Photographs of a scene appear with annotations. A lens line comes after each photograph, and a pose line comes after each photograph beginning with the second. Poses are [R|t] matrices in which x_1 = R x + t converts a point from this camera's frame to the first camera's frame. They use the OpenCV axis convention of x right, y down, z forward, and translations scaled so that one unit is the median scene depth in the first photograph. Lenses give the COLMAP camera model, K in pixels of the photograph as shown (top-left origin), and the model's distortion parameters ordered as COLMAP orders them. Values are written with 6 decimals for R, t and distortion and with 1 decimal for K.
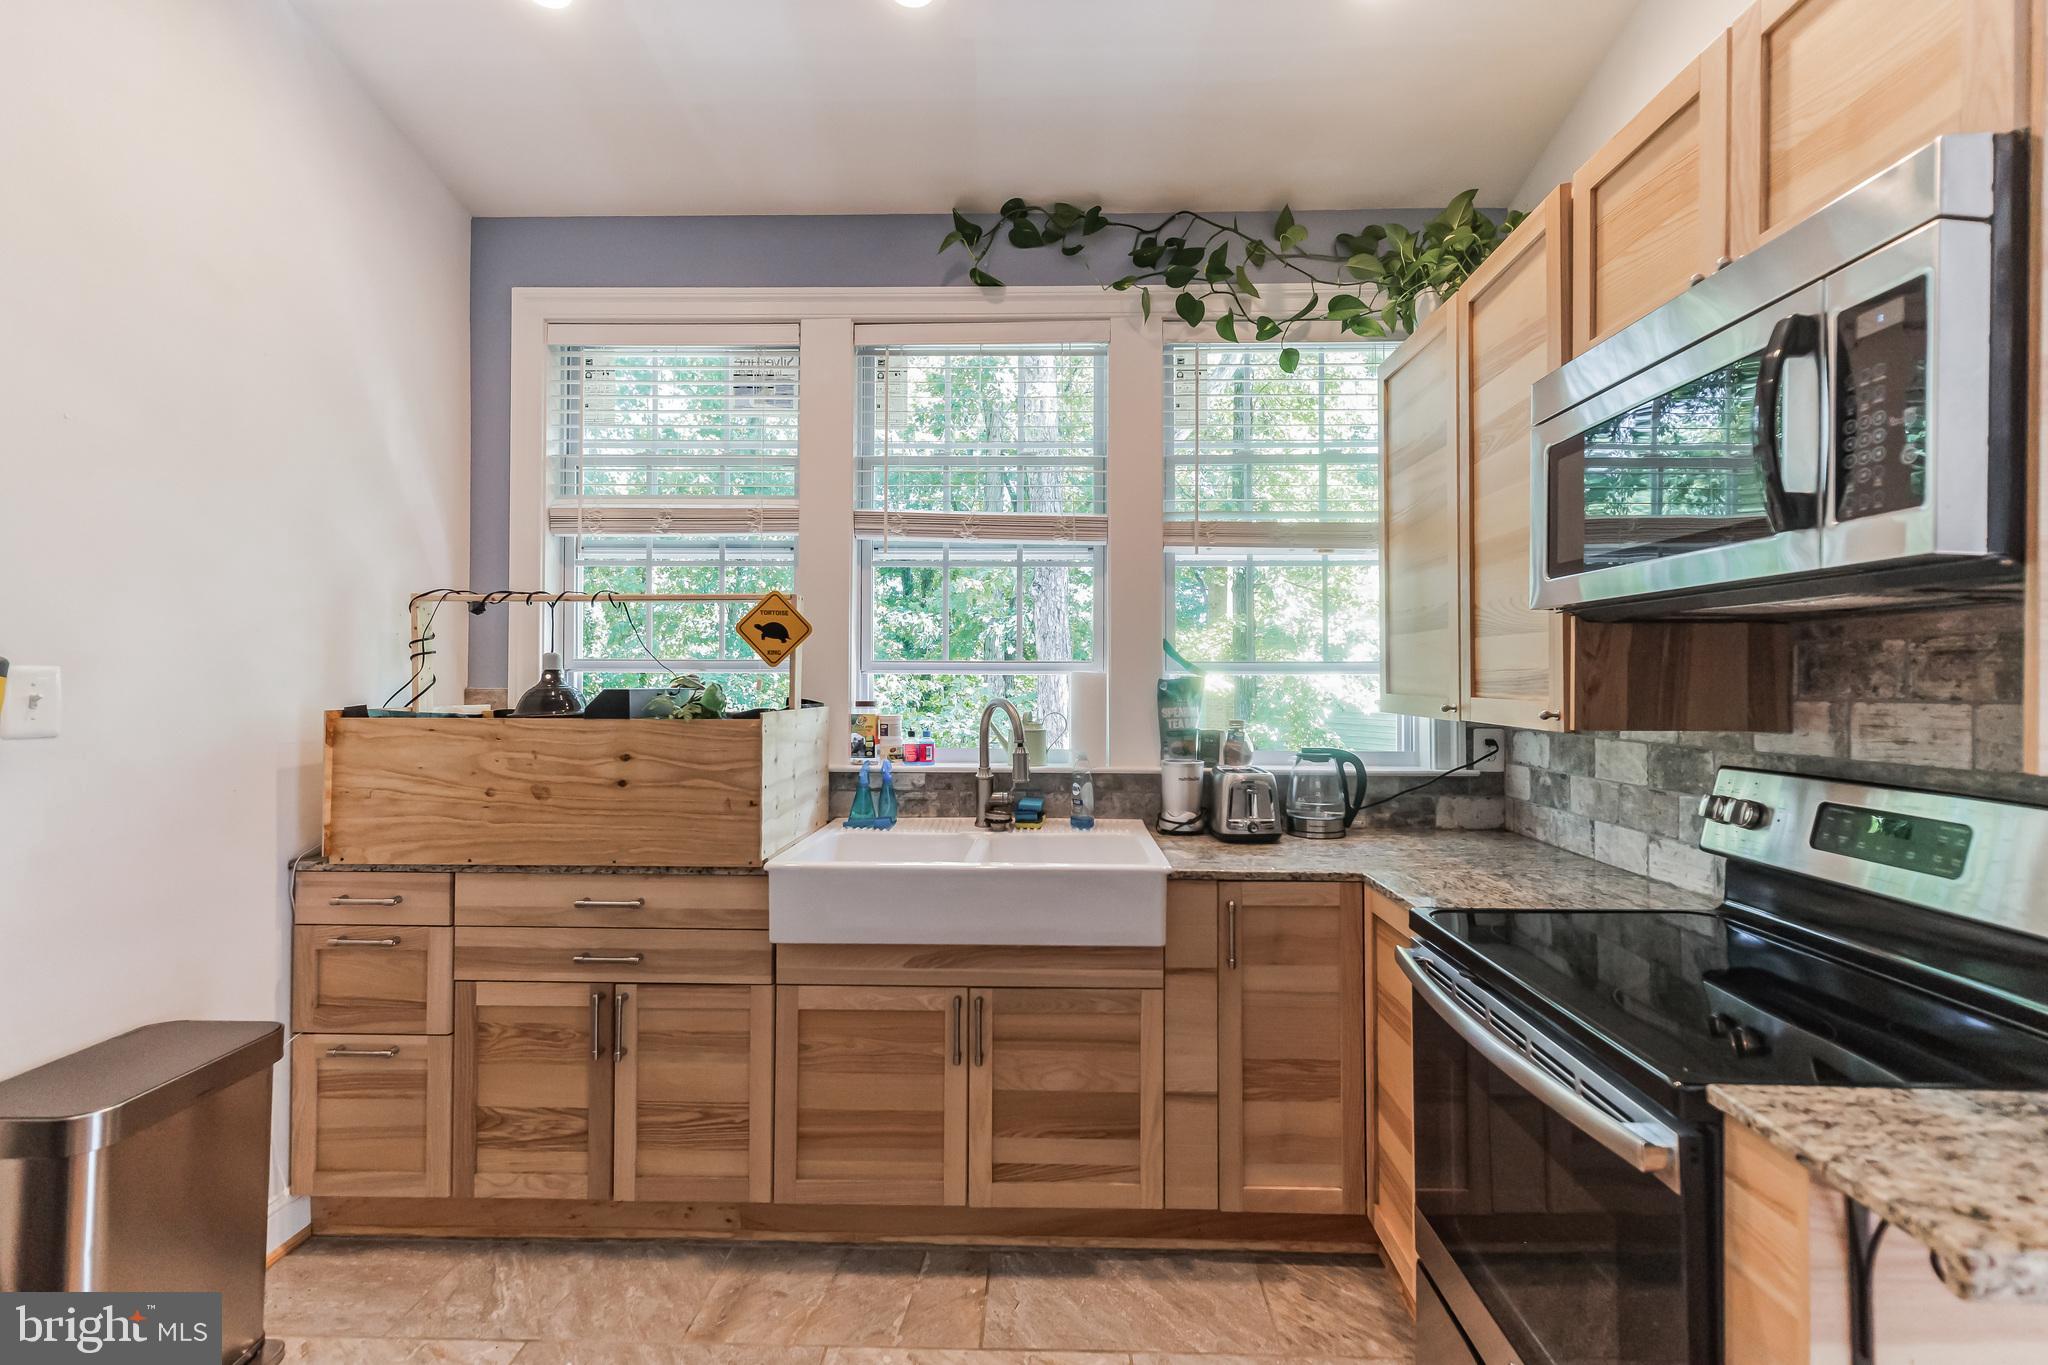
lens RADIAL K [[905.8, 0, 1030.8], [0, 905.8, 673.2], [0, 0, 1]] dist [0.008886, 0.000046]
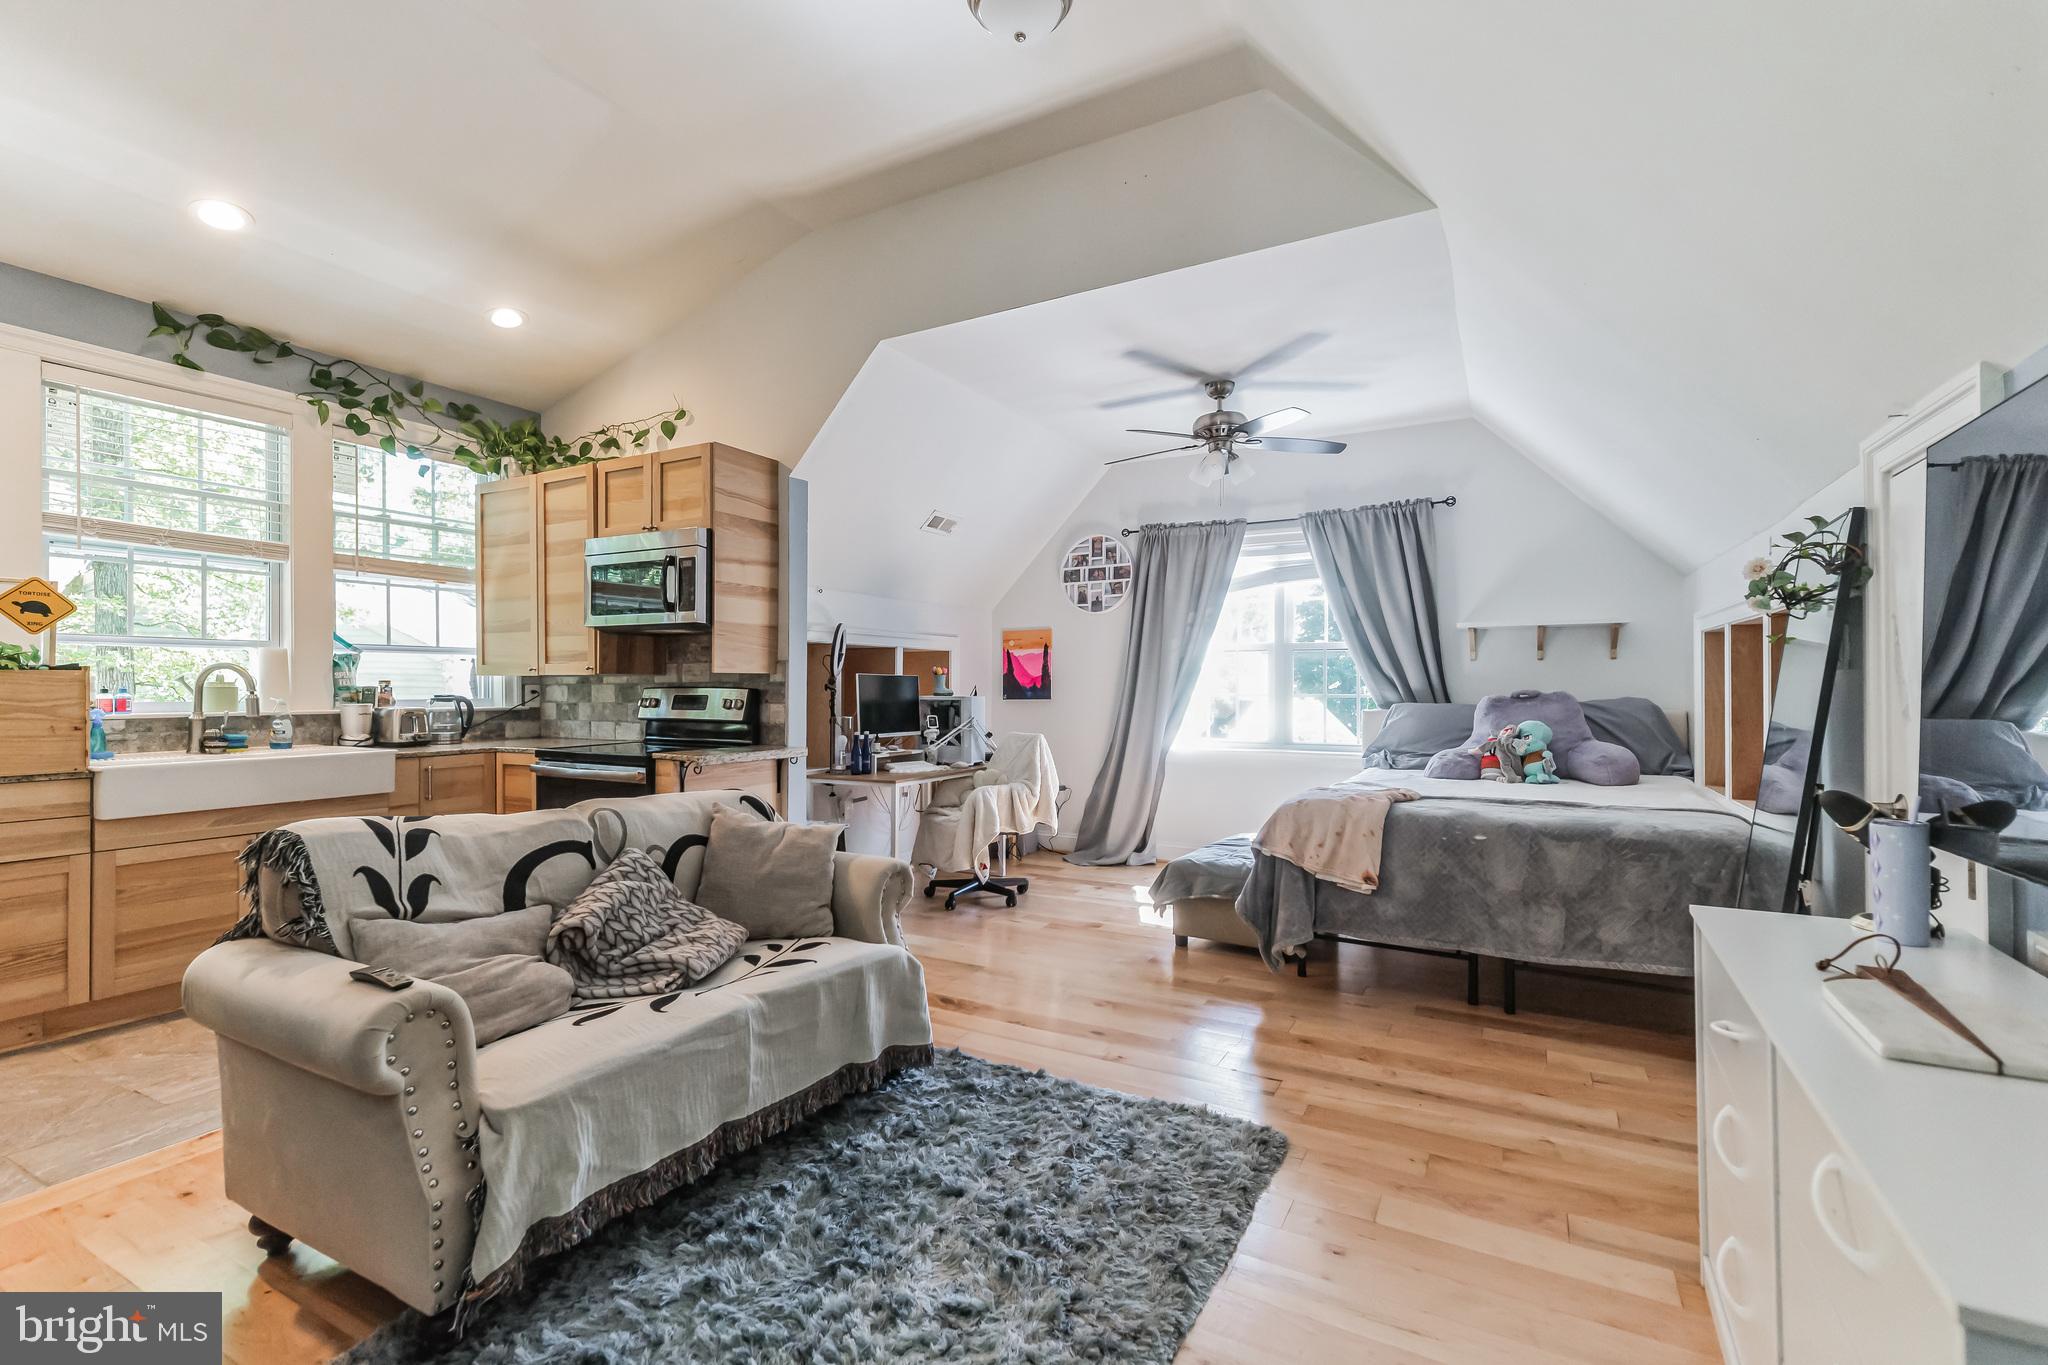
lens RADIAL K [[878.7, 0, 1024.0], [0, 878.7, 682.5], [0, 0, 1]] dist [0.007697, 0.000013]
pose [[0.453336, -0.001102, 0.891339, -0.810919], [-0.005217, 0.999979, 0.003889, 0.052284], [-0.891325, -0.006413, 0.453320, -0.910907]]
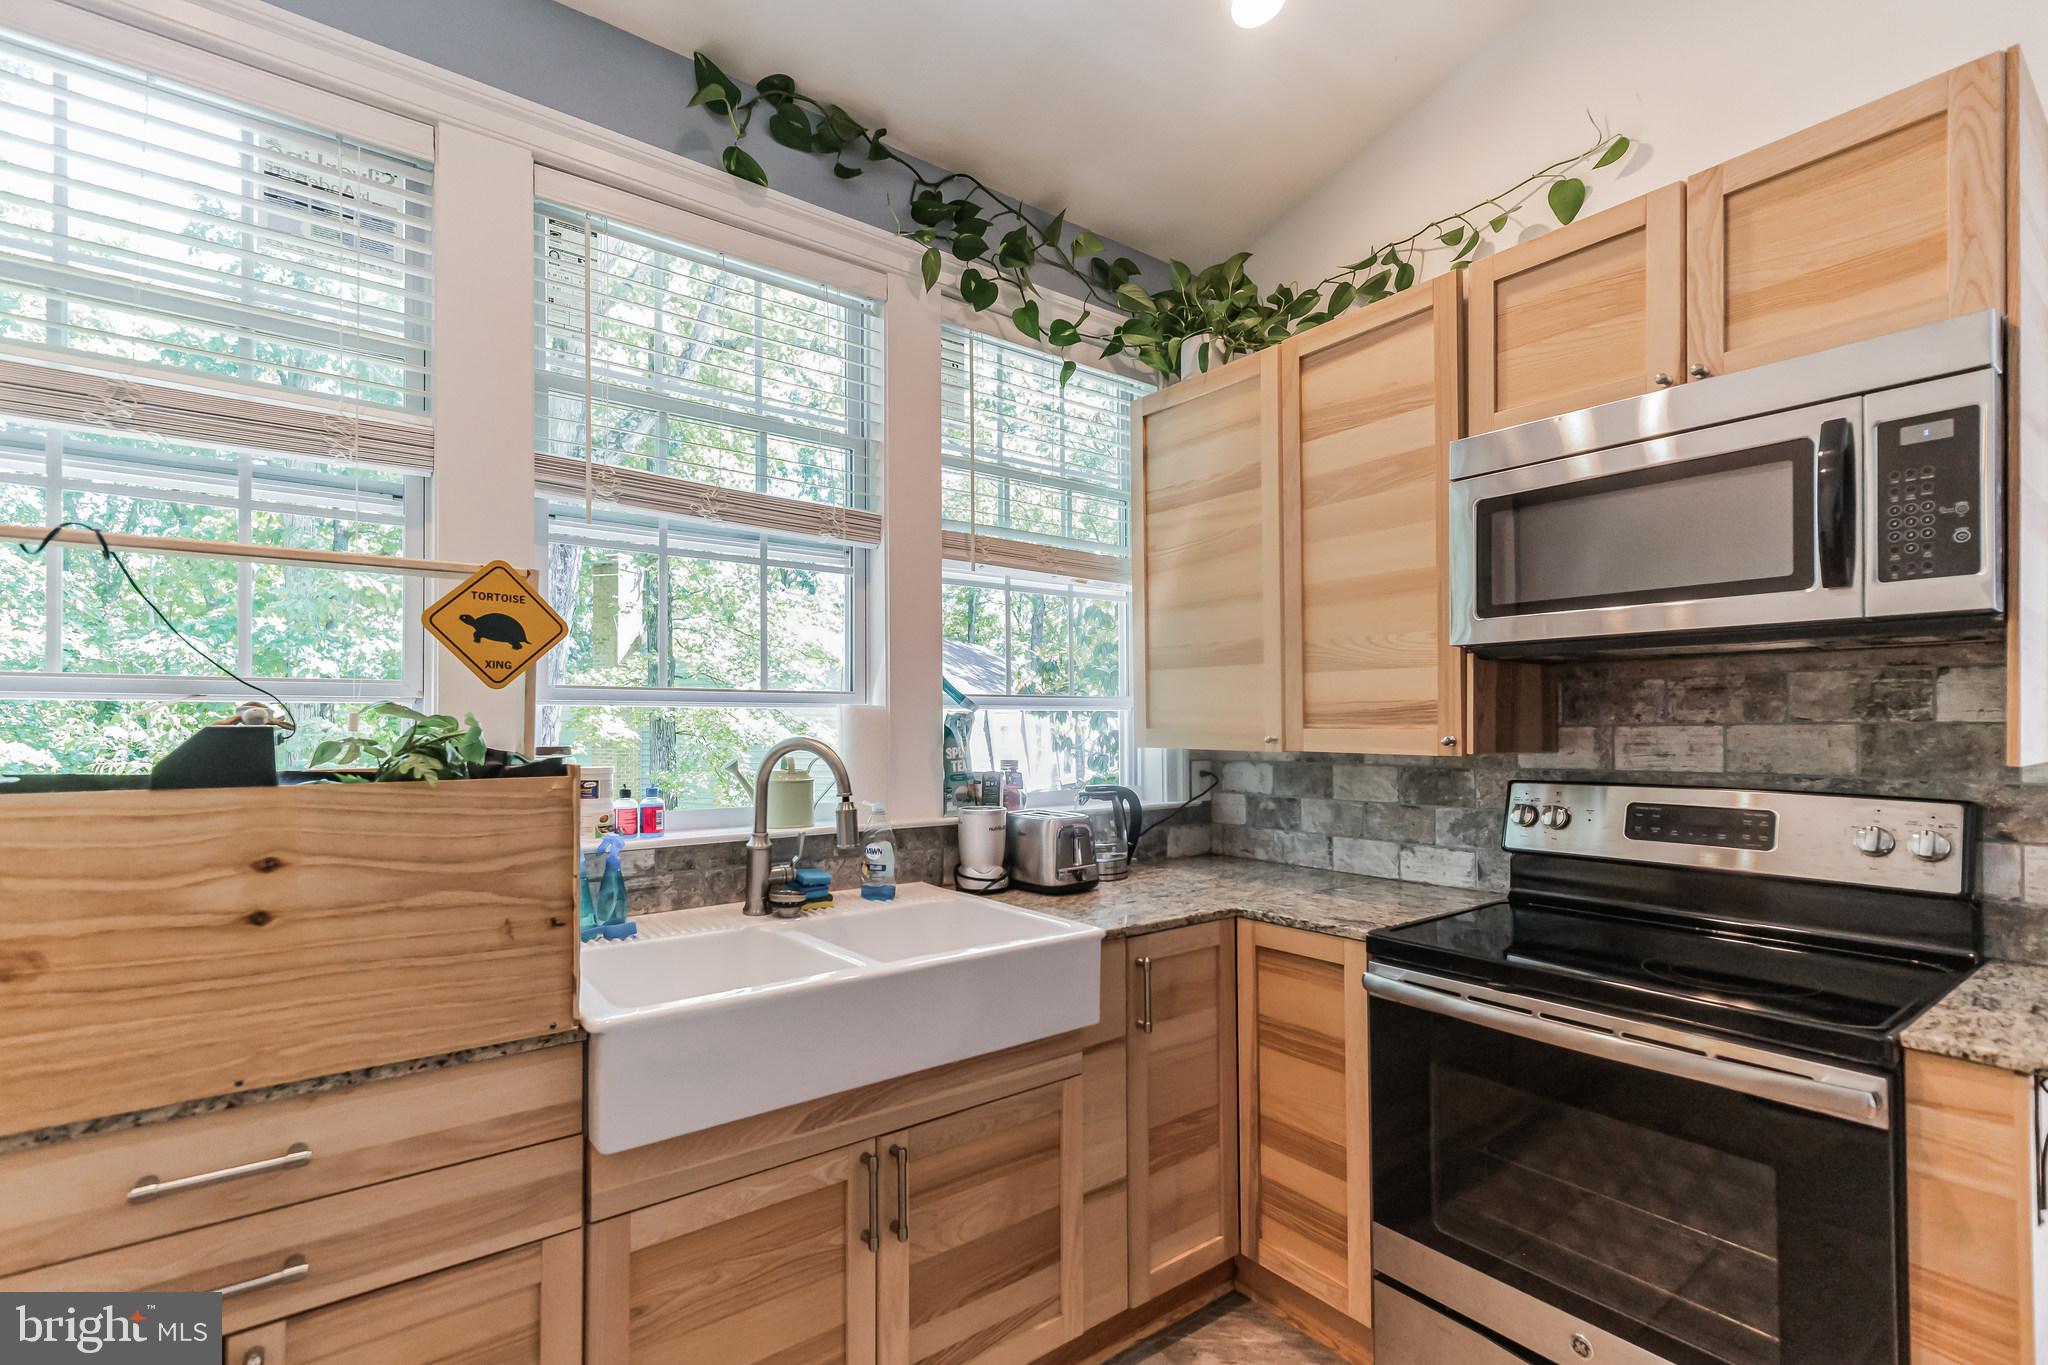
lens RADIAL K [[932.7, 0, 1033.1], [0, 932.7, 714.3], [0, 0, 1]] dist [0.010714, -0.000177]
pose [[0.779157, 0.002238, 0.626824, -0.407145], [0.000771, 0.999989, -0.004529, 0.013054], [-0.626828, 0.004012, 0.779147, 0.316540]]
